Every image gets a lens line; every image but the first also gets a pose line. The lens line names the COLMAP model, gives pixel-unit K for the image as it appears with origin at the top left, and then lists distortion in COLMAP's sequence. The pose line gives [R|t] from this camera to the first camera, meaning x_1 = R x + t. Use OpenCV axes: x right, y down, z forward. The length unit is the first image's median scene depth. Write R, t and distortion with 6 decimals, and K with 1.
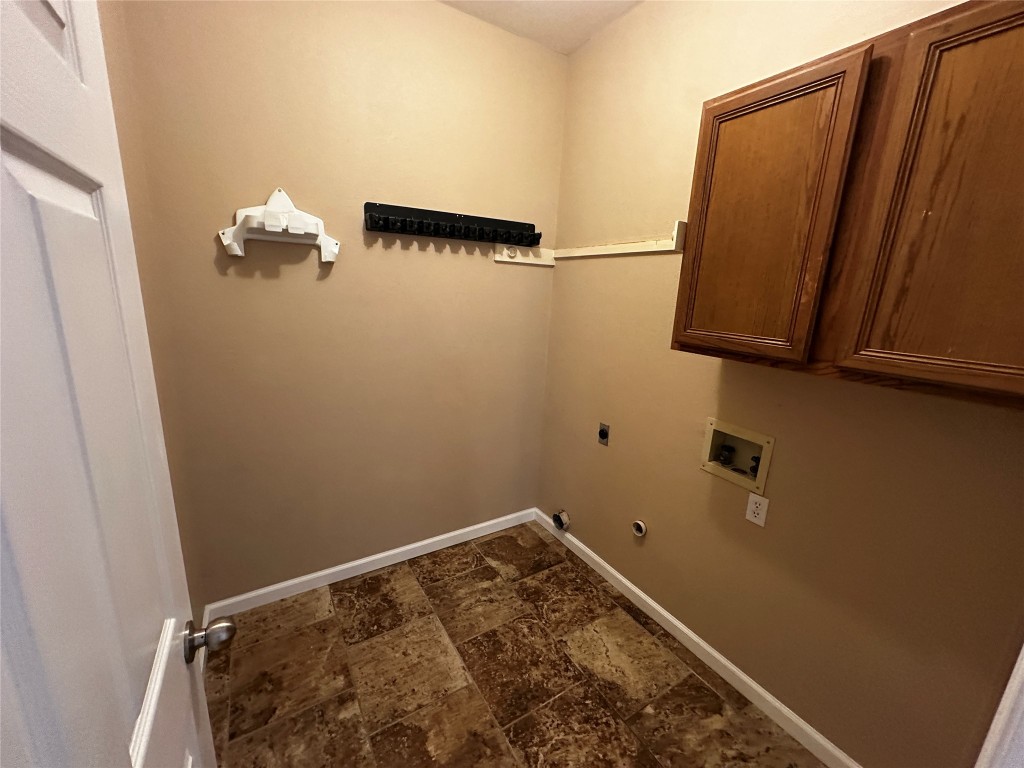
lens RADIAL K [[410.4, 0, 510.1], [0, 410.4, 383.5], [0, 0, 1]] dist [-0.001250, -0.000043]
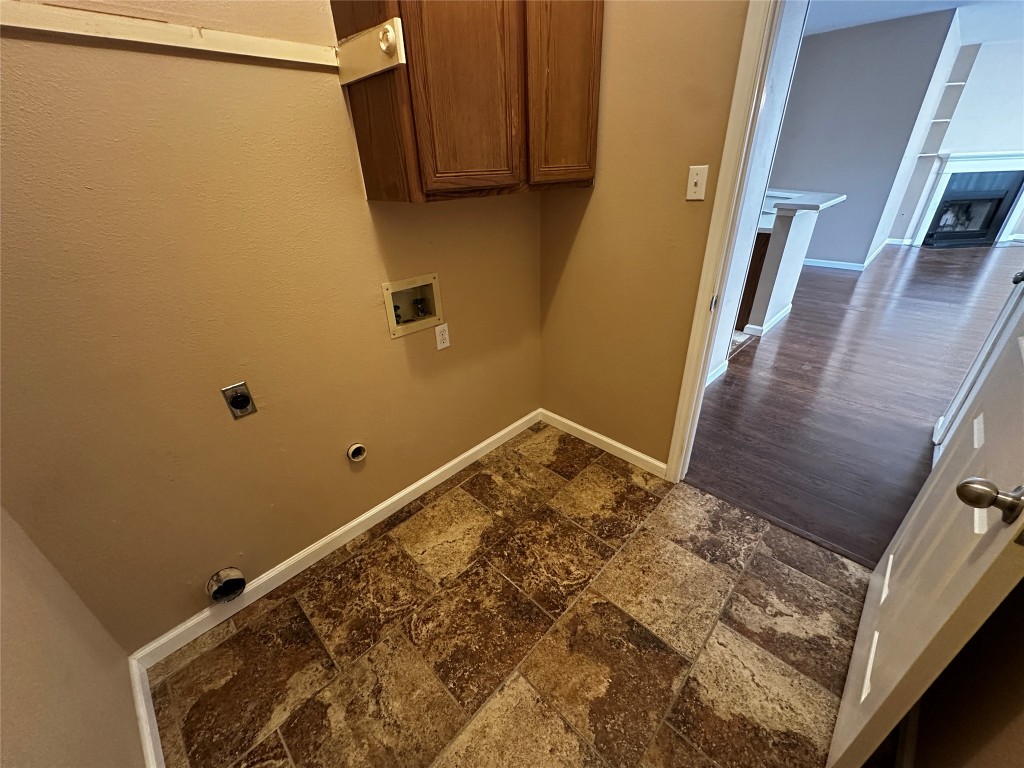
lens RADIAL K [[410.4, 0, 514.3], [0, 410.4, 383.8], [0, 0, 1]] dist [-0.001250, -0.000043]
pose [[-0.243979, -0.488504, 0.837758, -0.491905], [0.244131, 0.805105, 0.540561, -0.169272], [-0.938549, 0.336408, -0.077170, 0.872613]]
